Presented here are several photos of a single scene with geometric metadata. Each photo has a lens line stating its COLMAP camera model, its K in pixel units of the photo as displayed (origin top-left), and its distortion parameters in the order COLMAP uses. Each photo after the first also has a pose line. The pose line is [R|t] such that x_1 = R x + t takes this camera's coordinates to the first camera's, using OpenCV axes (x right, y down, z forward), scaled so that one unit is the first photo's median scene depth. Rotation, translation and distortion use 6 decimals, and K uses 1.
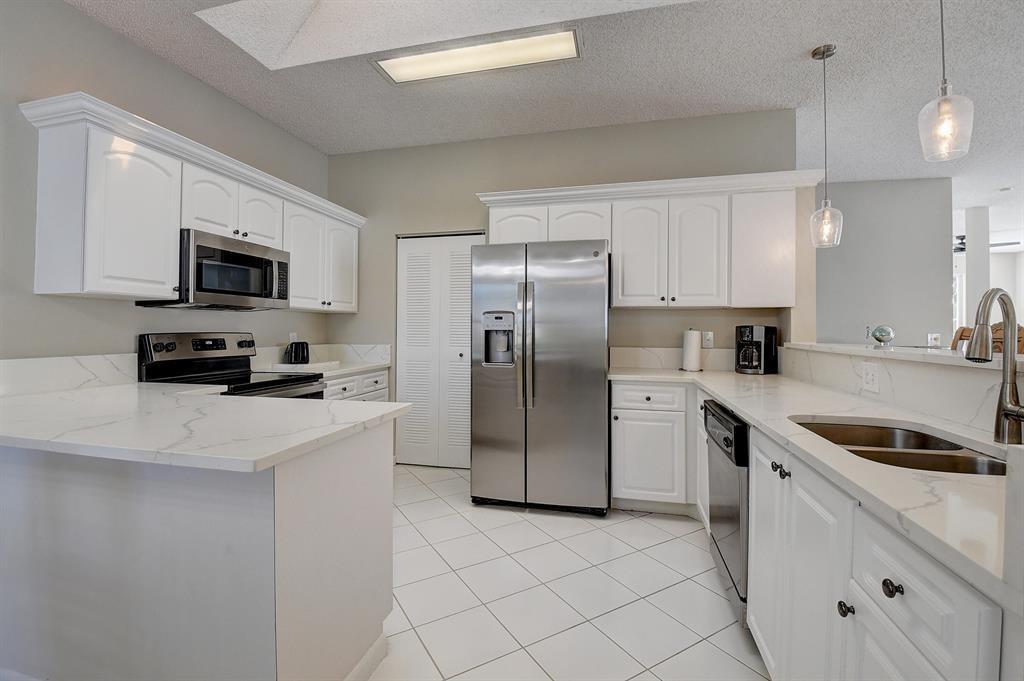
lens RADIAL K [[451.3, 0, 508.7], [0, 451.3, 326.9], [0, 0, 1]] dist [0.030387, -0.042977]
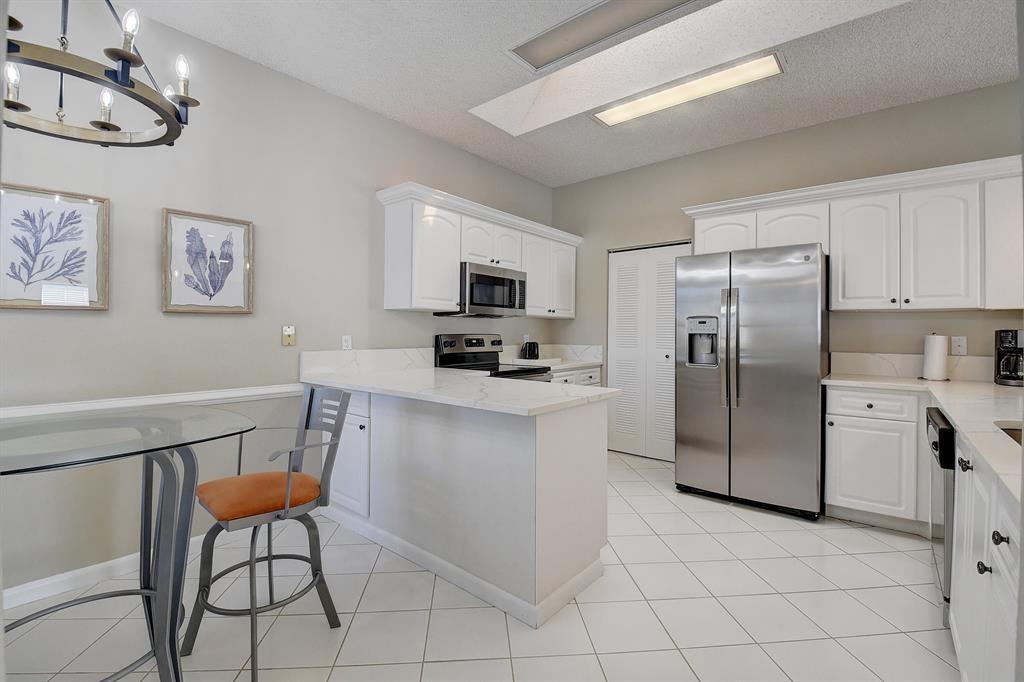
lens RADIAL K [[450.9, 0, 507.1], [0, 450.9, 330.8], [0, 0, 1]] dist [0.012471, -0.025170]
pose [[0.897005, 0.002886, -0.442011, 0.037204], [-0.002603, 0.999996, 0.001249, 0.000394], [0.442013, 0.000030, 0.897009, -0.181093]]
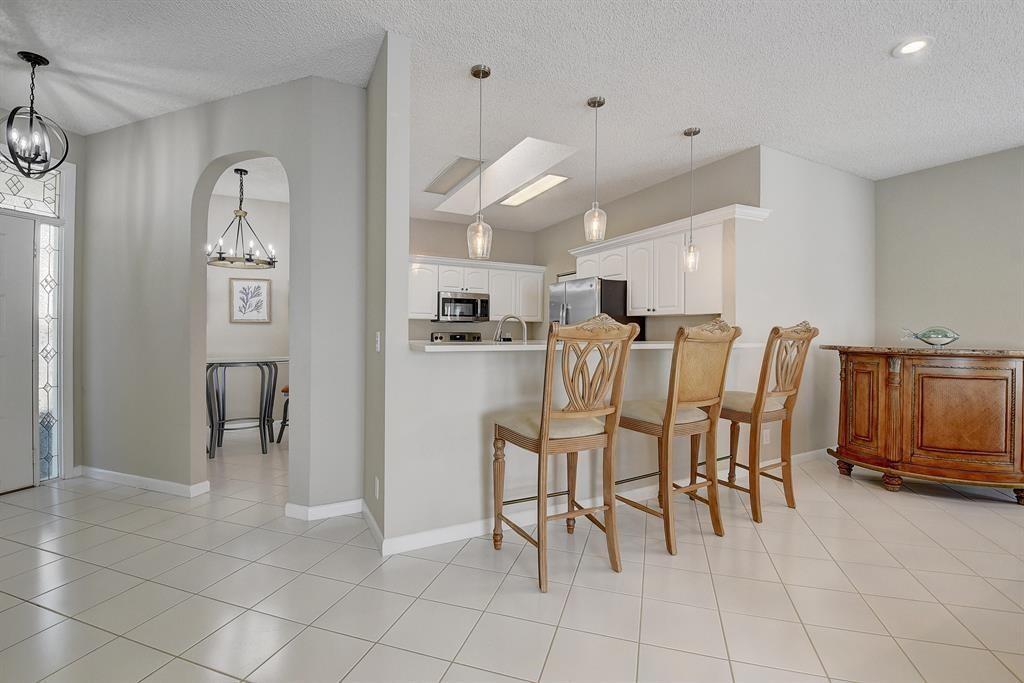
lens RADIAL K [[450.9, 0, 507.1], [0, 450.9, 331.3], [0, 0, 1]] dist [0.012471, -0.025170]
pose [[0.655808, -0.000726, -0.754928, 1.161322], [0.000184, 1.000000, -0.000802, 0.007263], [0.754928, 0.000387, 0.655808, -0.302146]]
